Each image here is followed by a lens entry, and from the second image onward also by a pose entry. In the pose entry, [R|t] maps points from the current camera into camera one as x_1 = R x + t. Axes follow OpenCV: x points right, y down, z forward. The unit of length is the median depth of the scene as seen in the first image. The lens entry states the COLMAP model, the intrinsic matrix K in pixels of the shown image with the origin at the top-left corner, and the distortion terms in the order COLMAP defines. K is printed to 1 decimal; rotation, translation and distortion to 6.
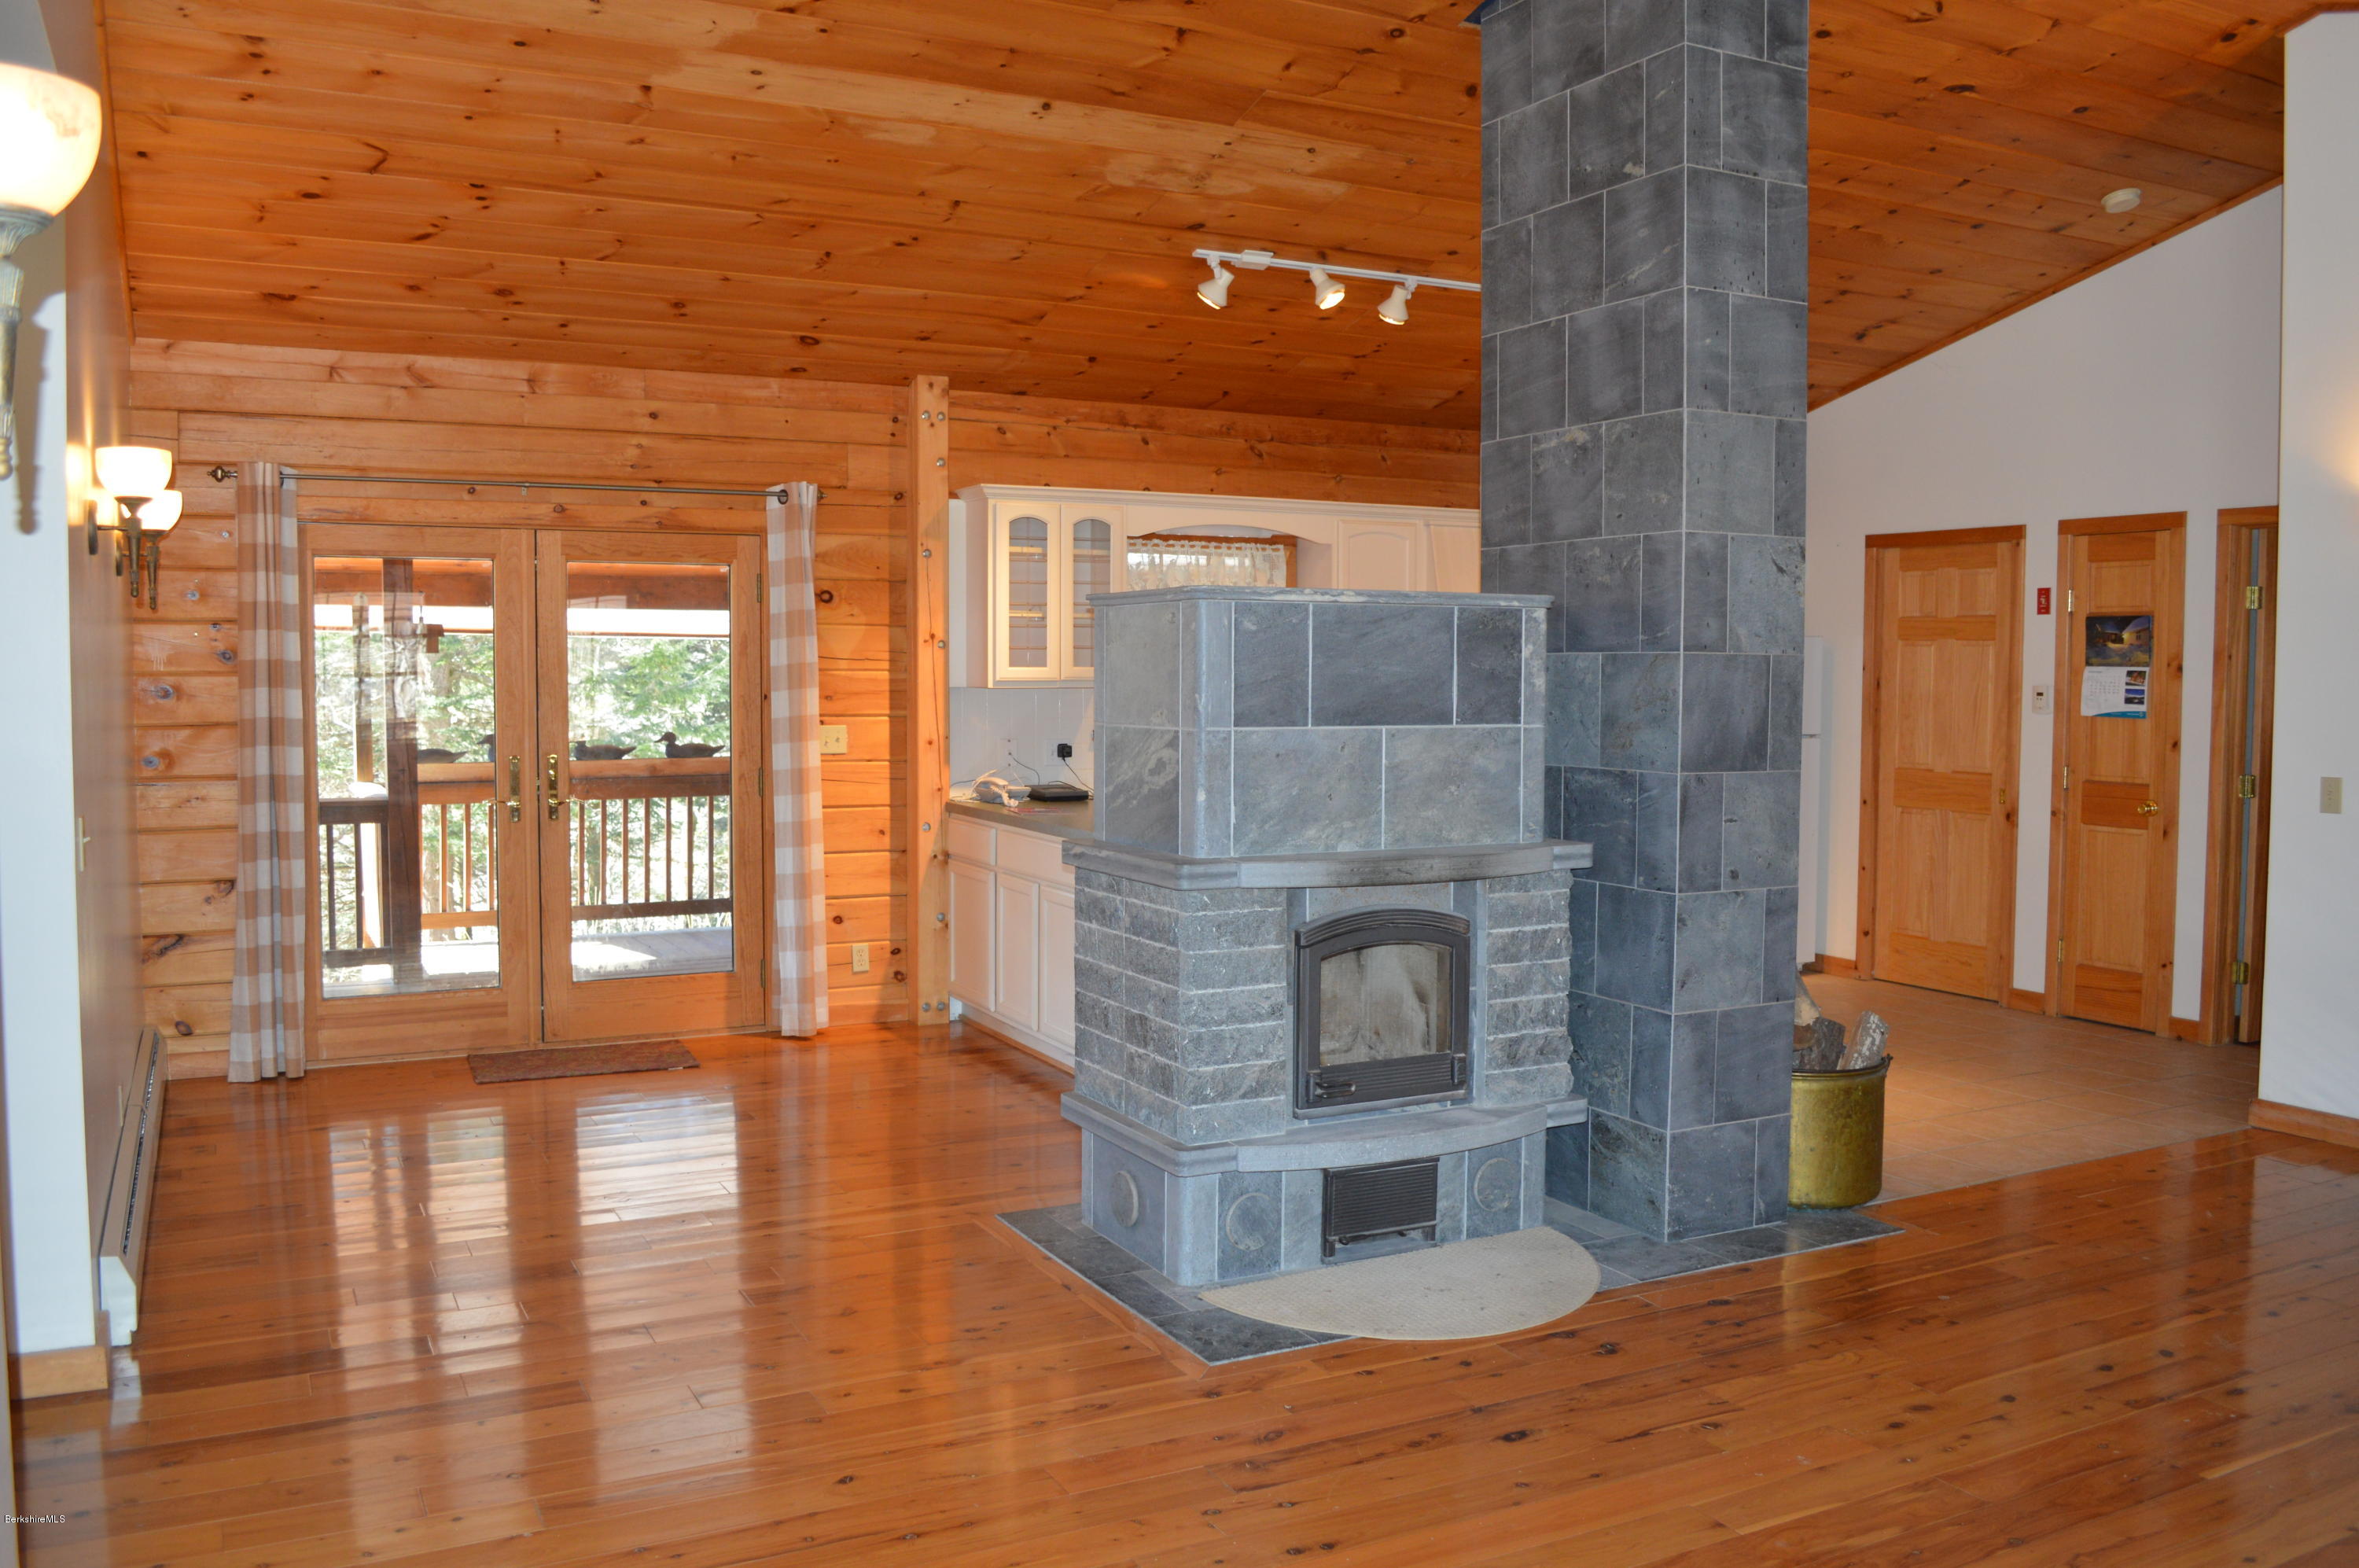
lens RADIAL K [[1886.1, 0, 1174.1], [0, 1886.1, 771.7], [0, 0, 1]] dist [-0.085200, 0.012326]
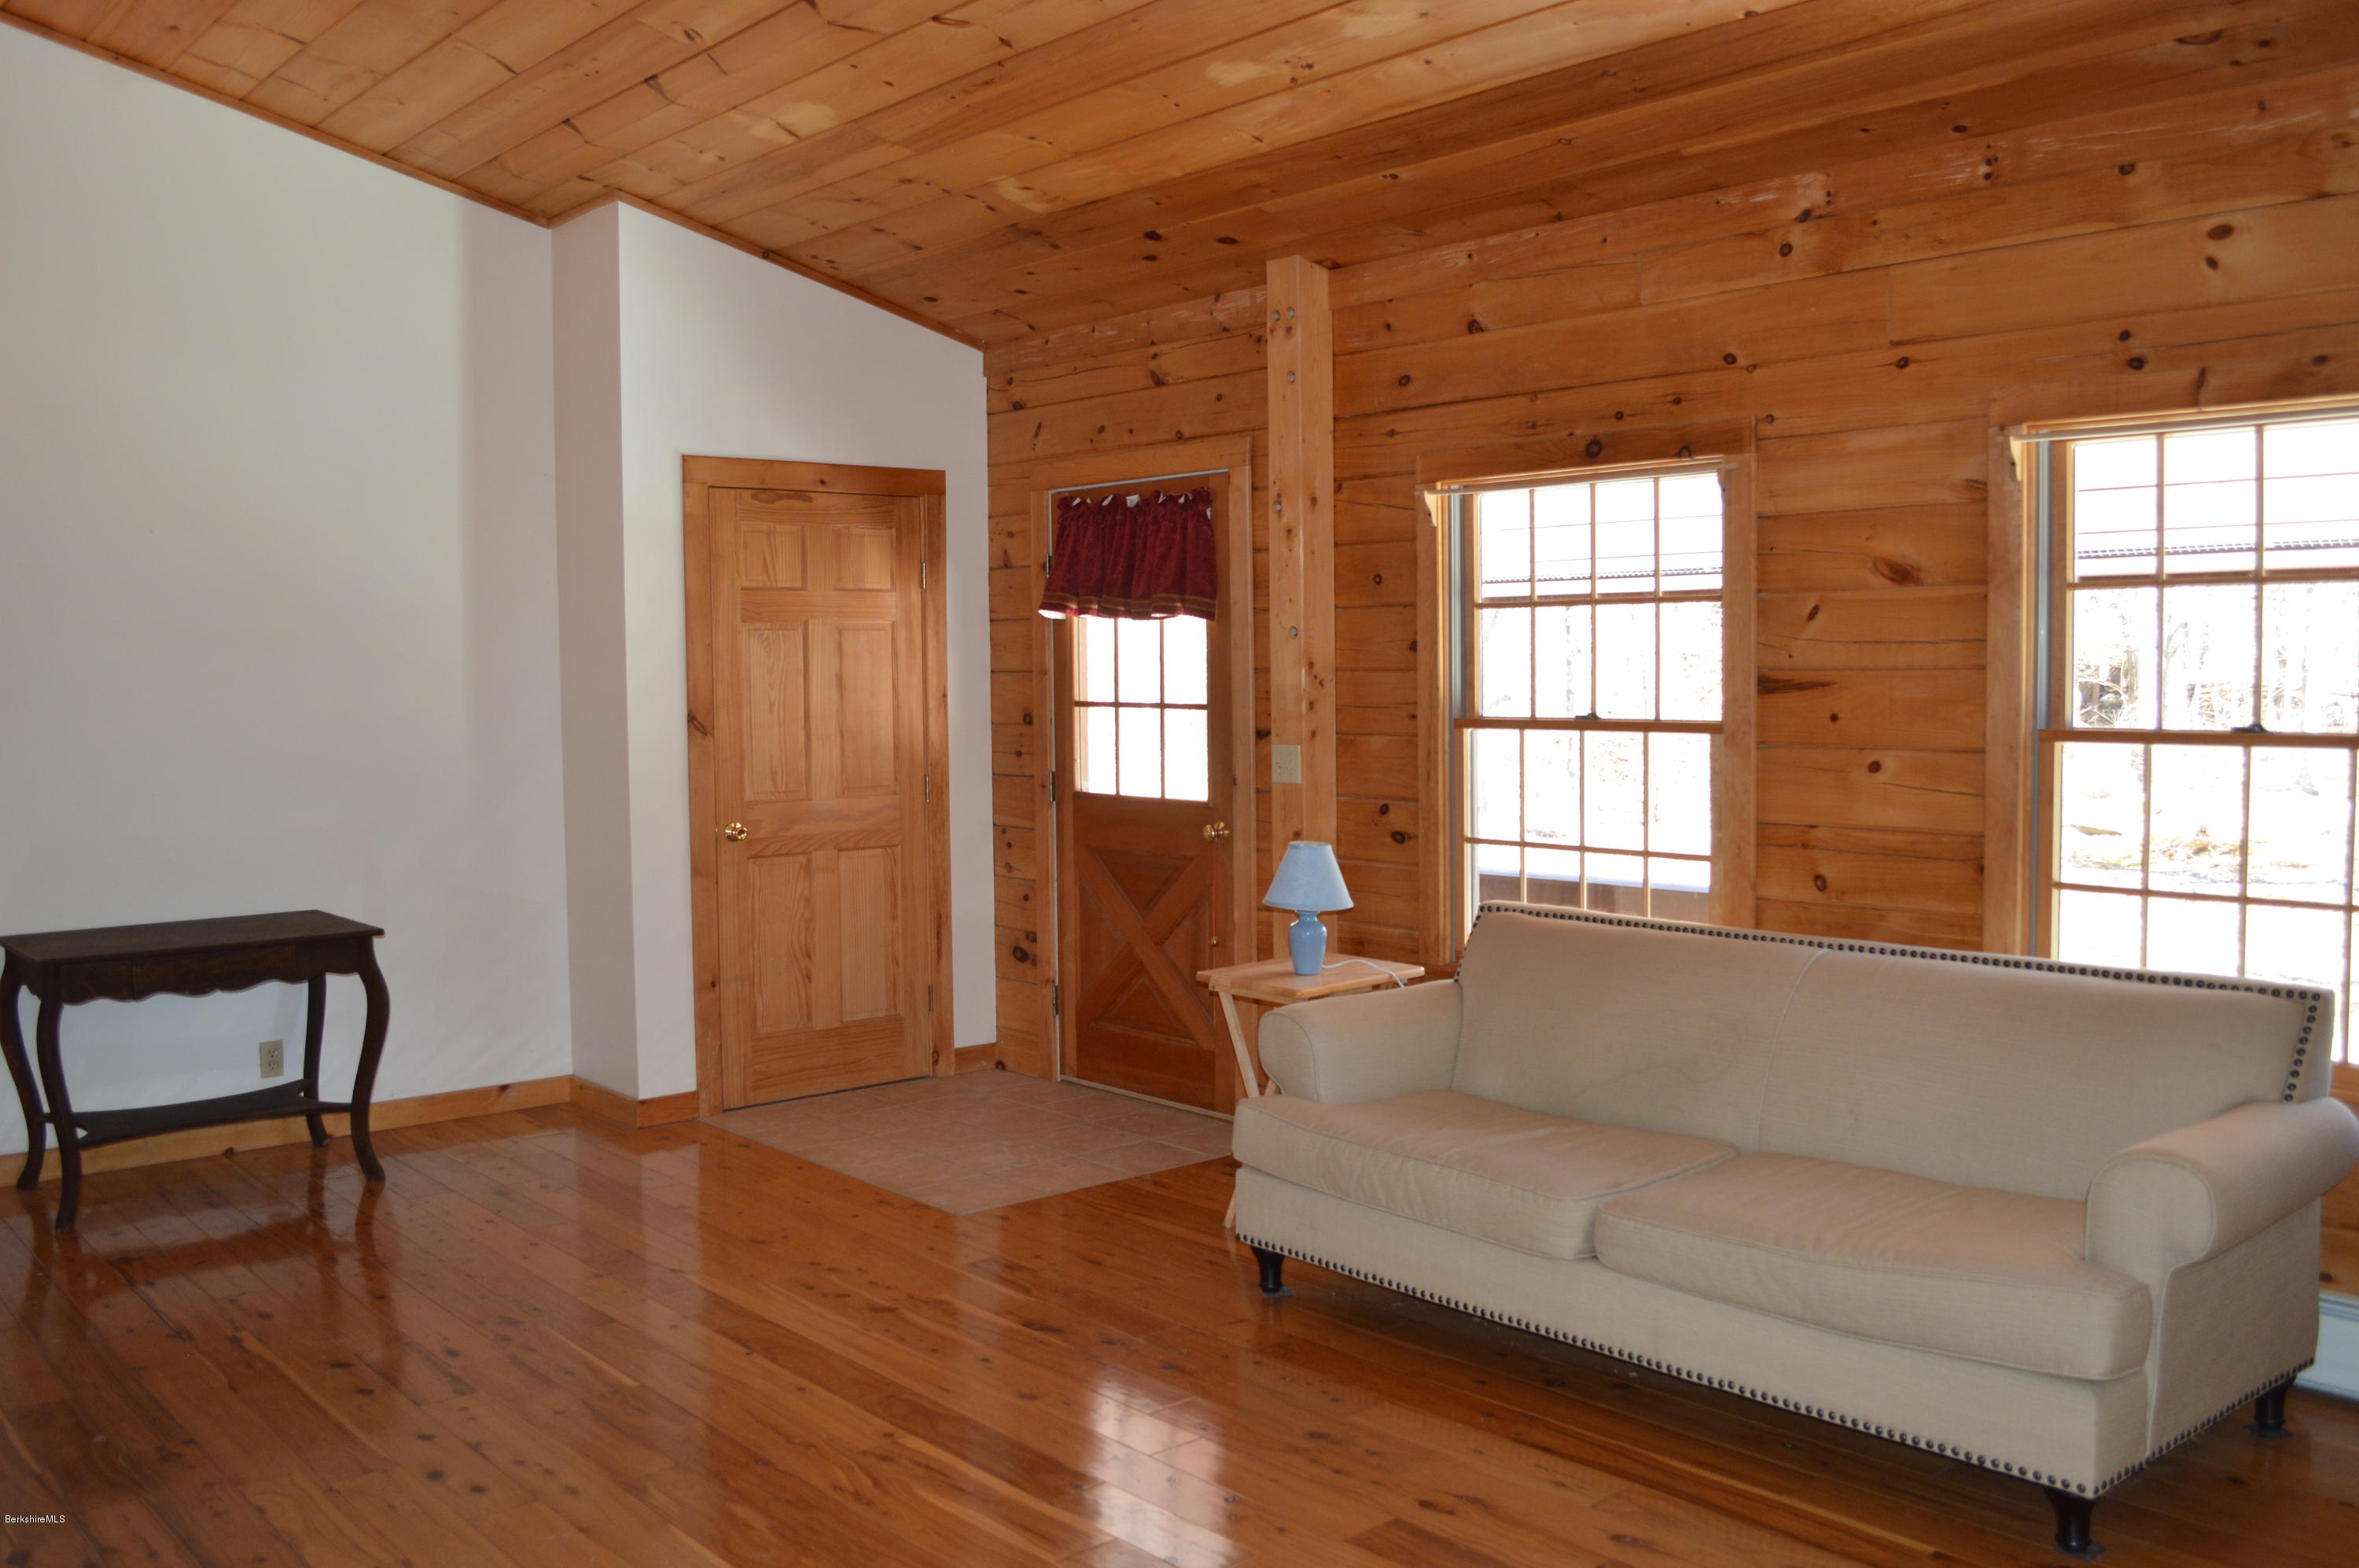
lens RADIAL K [[2002.1, 0, 1182.1], [0, 2002.1, 775.6], [0, 0, 1]] dist [-0.070260, 0.005155]
pose [[-0.231733, -0.058998, 0.970989, -0.344356], [0.062086, 0.995227, 0.075288, -0.028584], [-0.970796, 0.077731, -0.226964, 0.475321]]
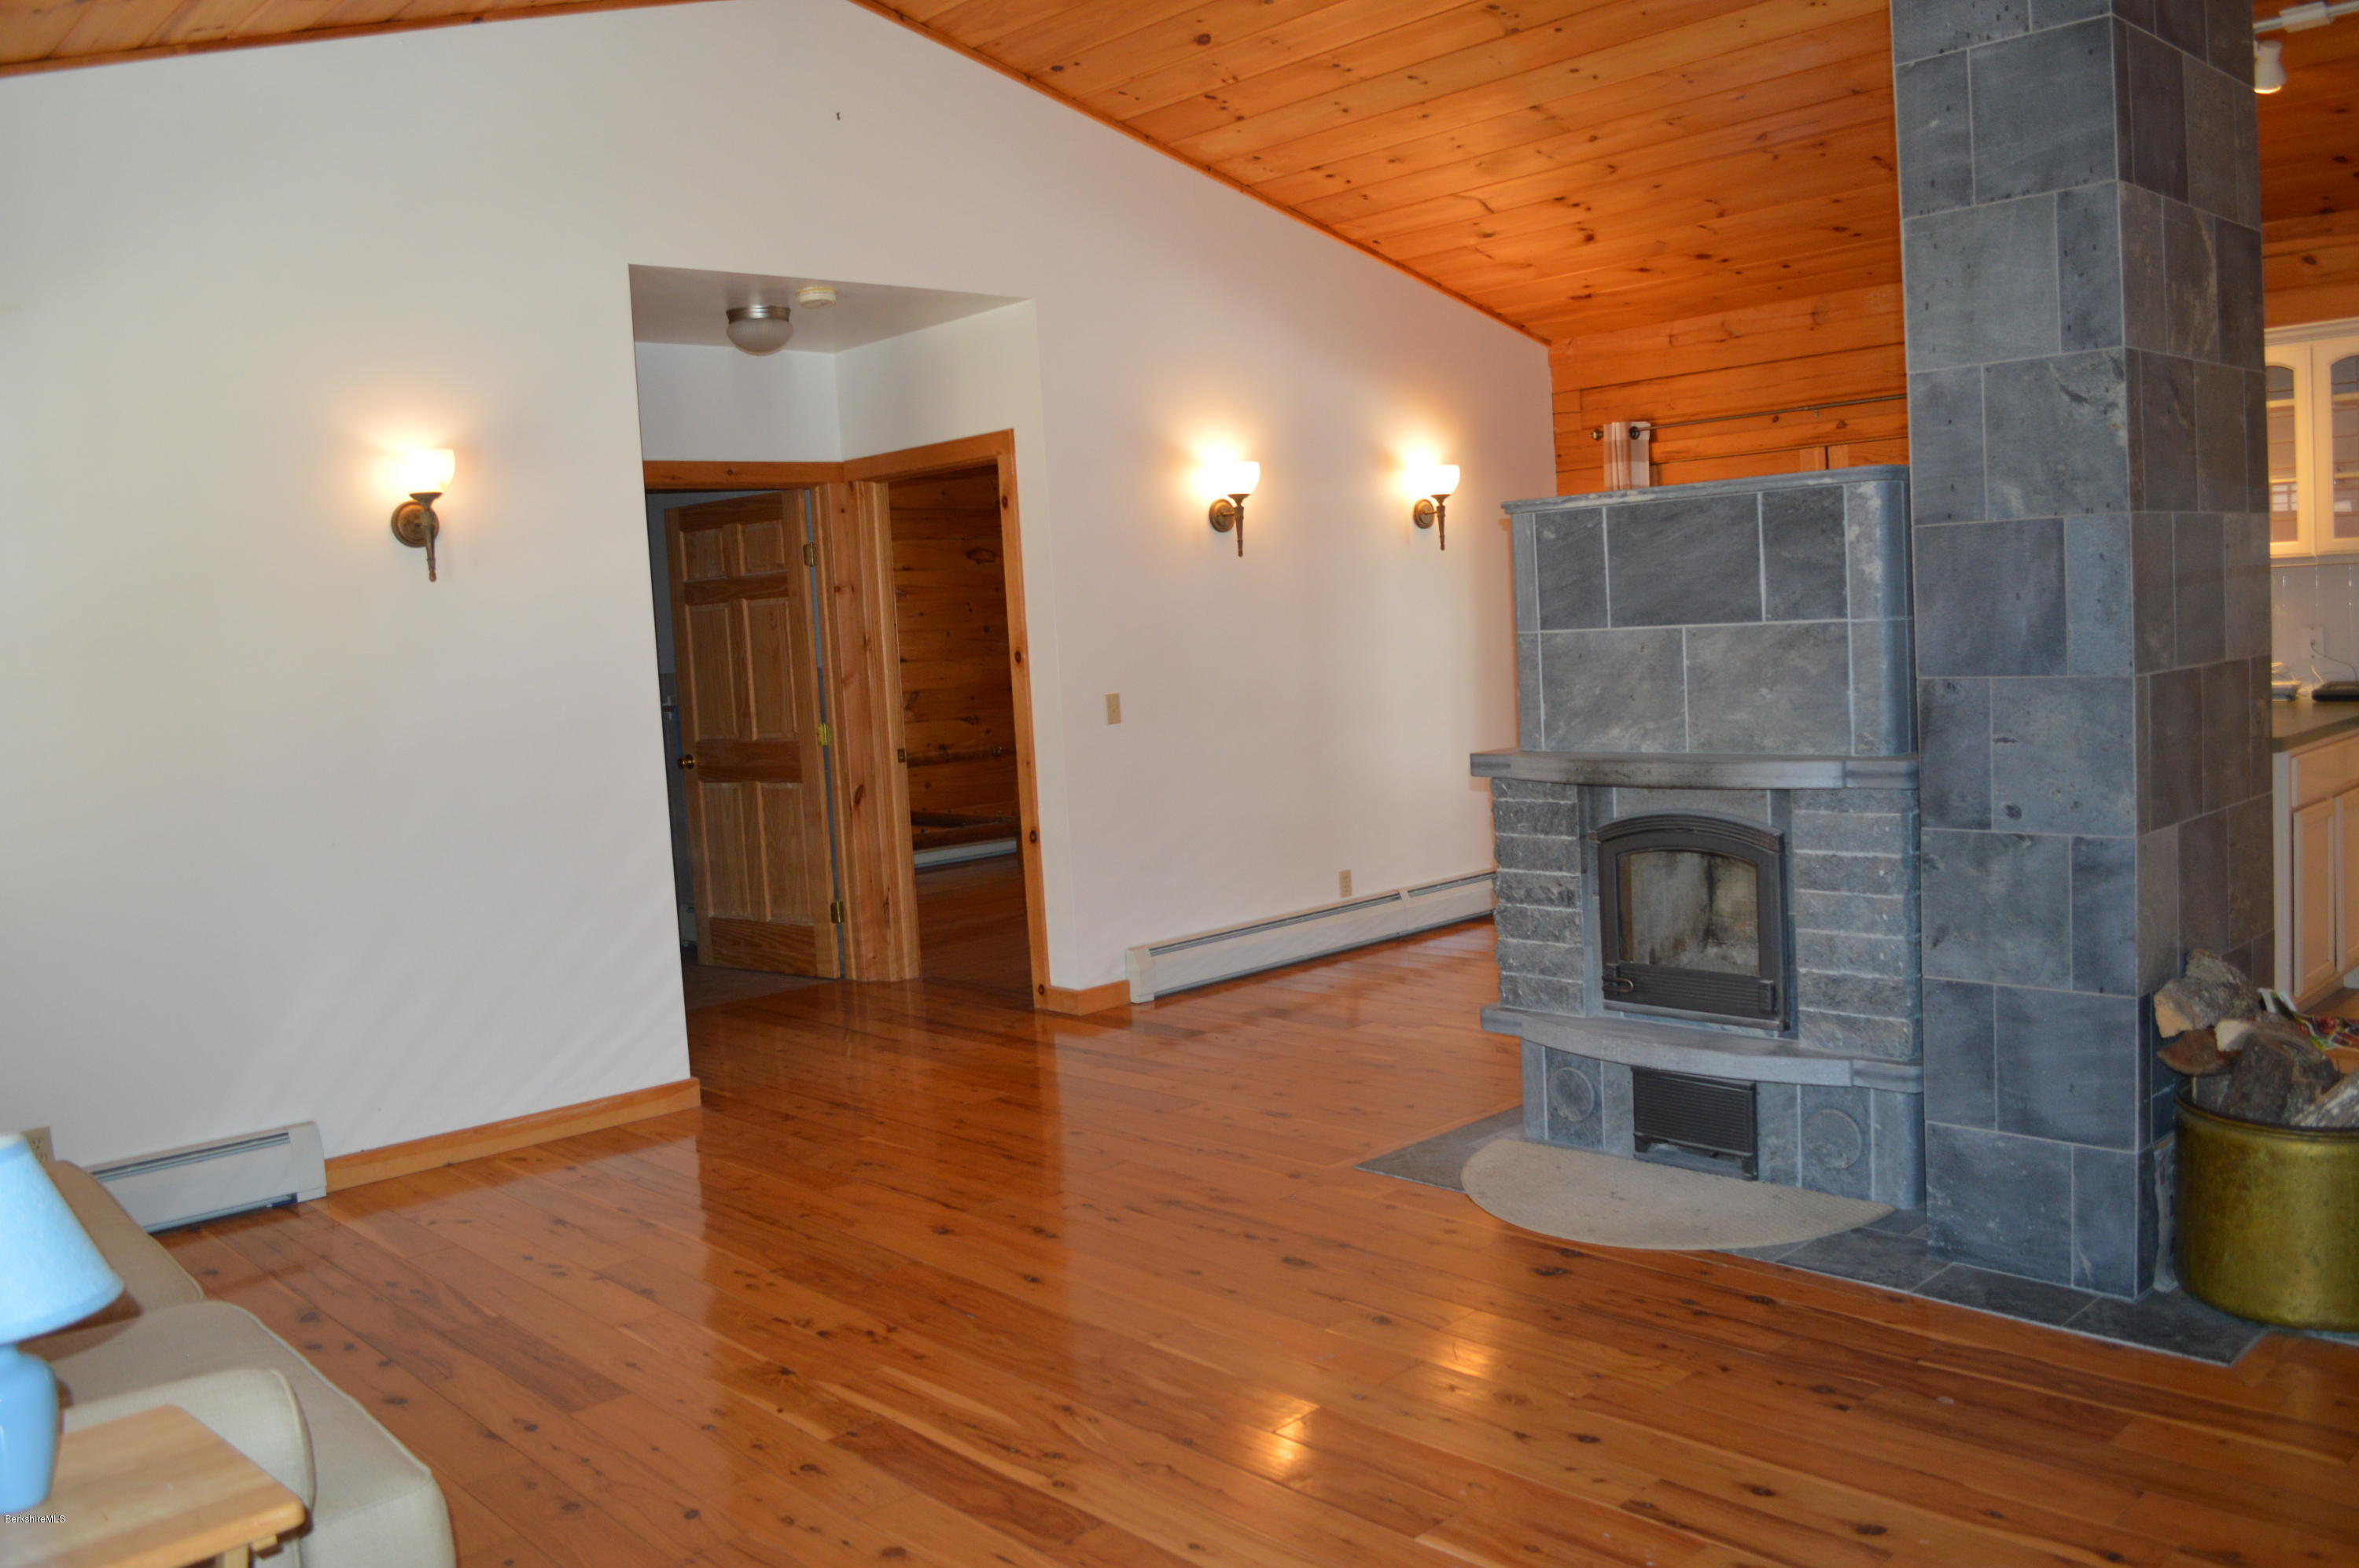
lens RADIAL K [[1886.1, 0, 1174.1], [0, 1886.1, 771.7], [0, 0, 1]] dist [-0.085200, 0.012326]
pose [[0.267593, 0.058390, -0.961761, 0.687721], [0.005962, 0.998043, 0.062252, -0.007474], [0.963514, -0.022392, 0.266721, 0.347245]]
